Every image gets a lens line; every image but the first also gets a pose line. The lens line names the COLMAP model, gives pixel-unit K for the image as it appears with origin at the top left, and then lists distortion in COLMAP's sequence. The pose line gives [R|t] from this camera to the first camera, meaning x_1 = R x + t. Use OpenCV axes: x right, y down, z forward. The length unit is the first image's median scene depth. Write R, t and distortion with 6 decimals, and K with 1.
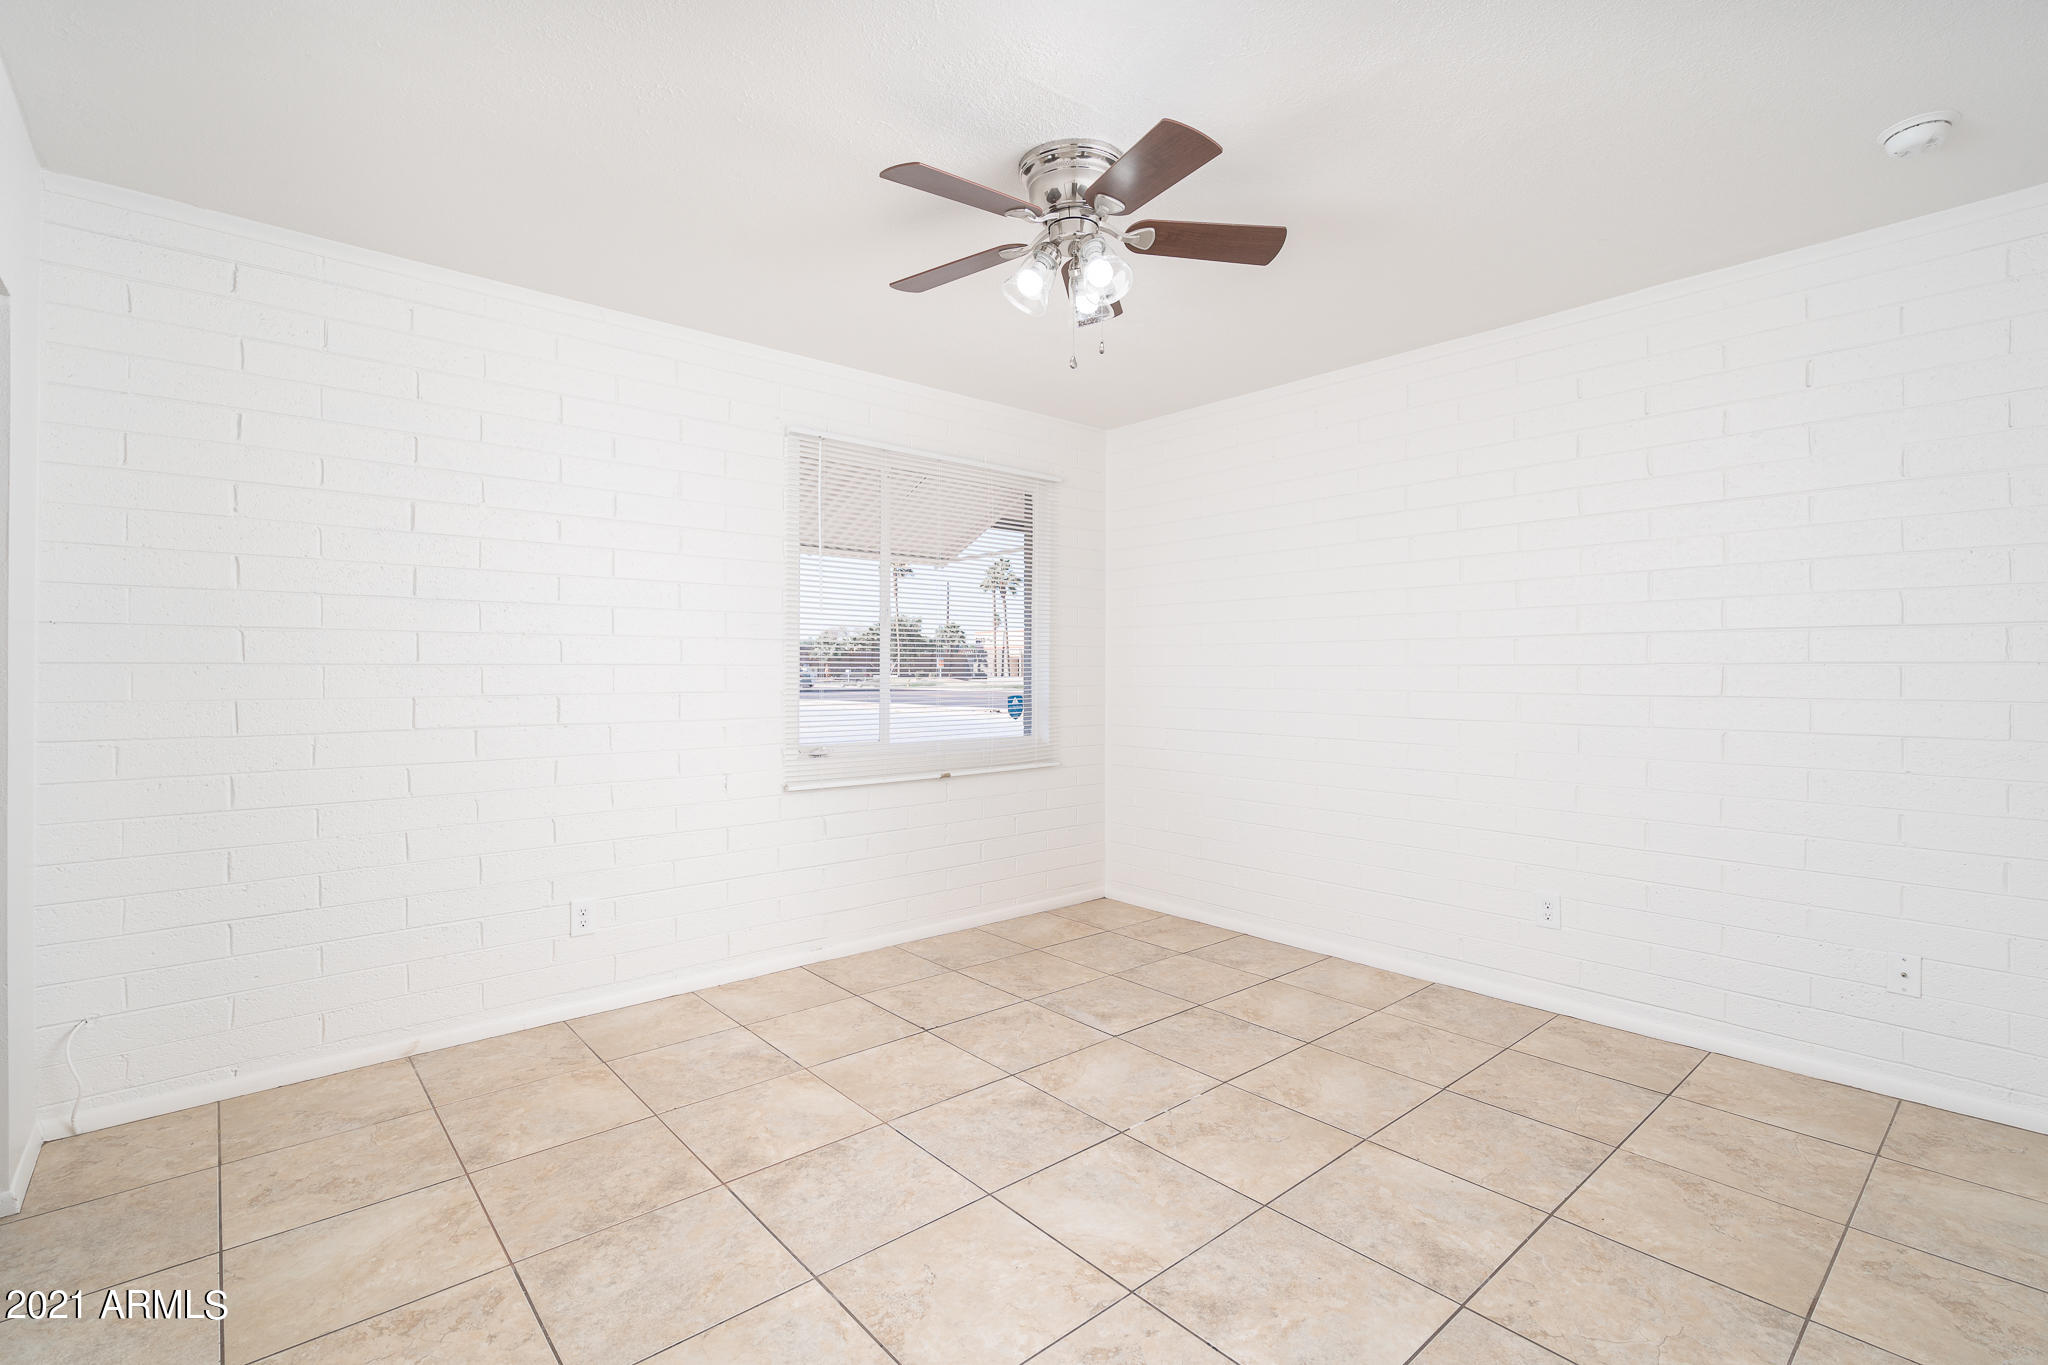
lens RADIAL K [[937.8, 0, 1025.1], [0, 937.8, 676.6], [0, 0, 1]] dist [-0.001736, -0.000547]
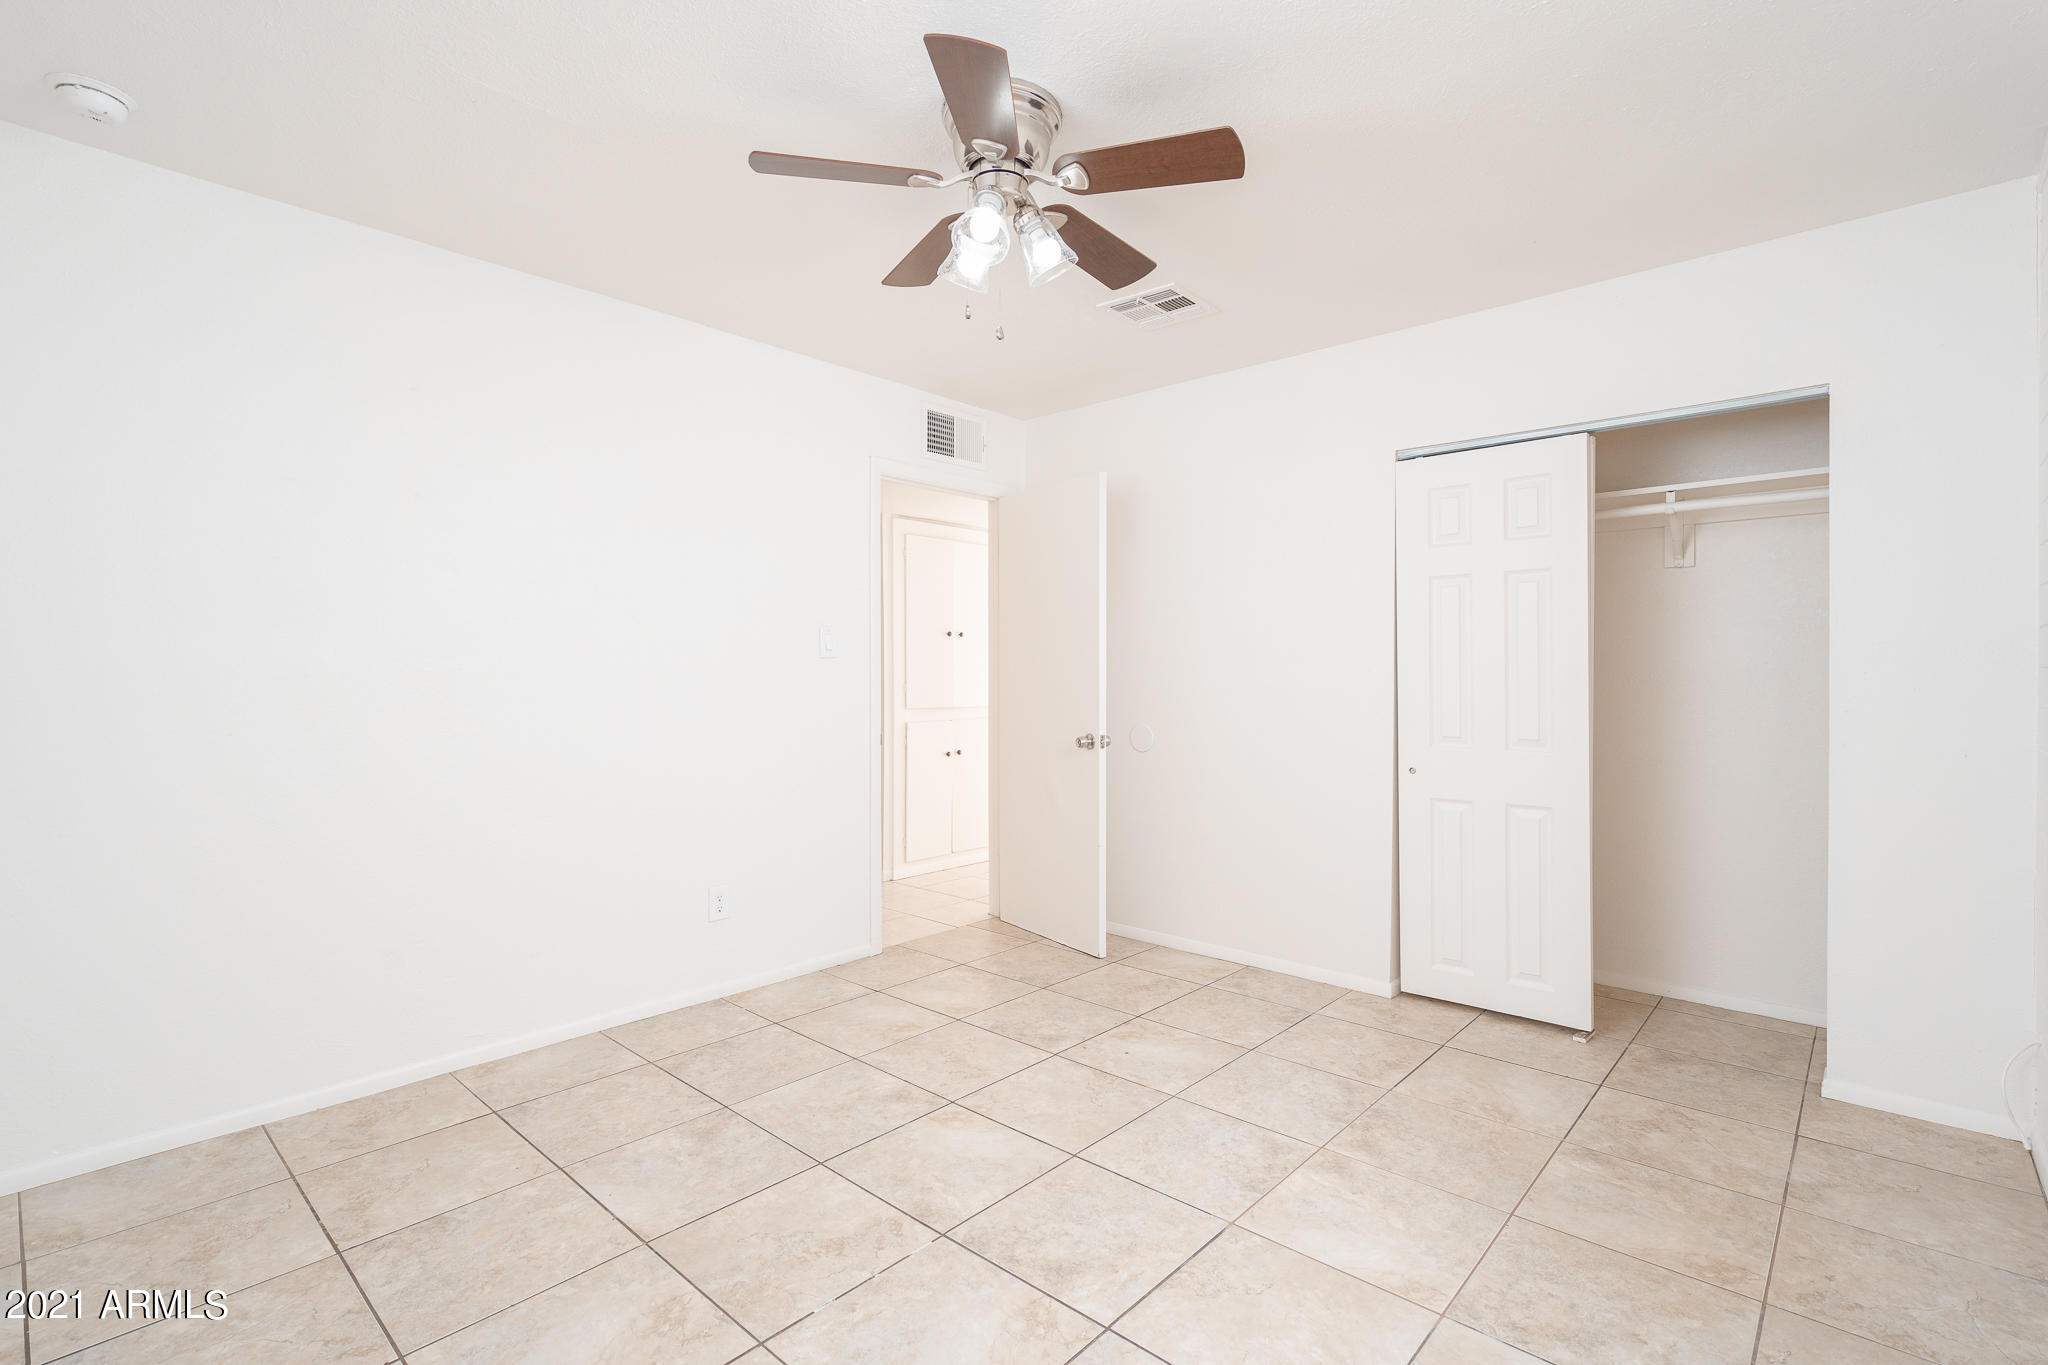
lens RADIAL K [[937.8, 0, 1023.9], [0, 937.8, 678.0], [0, 0, 1]] dist [-0.001736, -0.000547]
pose [[-0.993555, 0.000444, -0.113346, 0.133923], [-0.001060, 0.999912, 0.013212, -0.011641], [0.113342, 0.013247, -0.993468, 1.937321]]
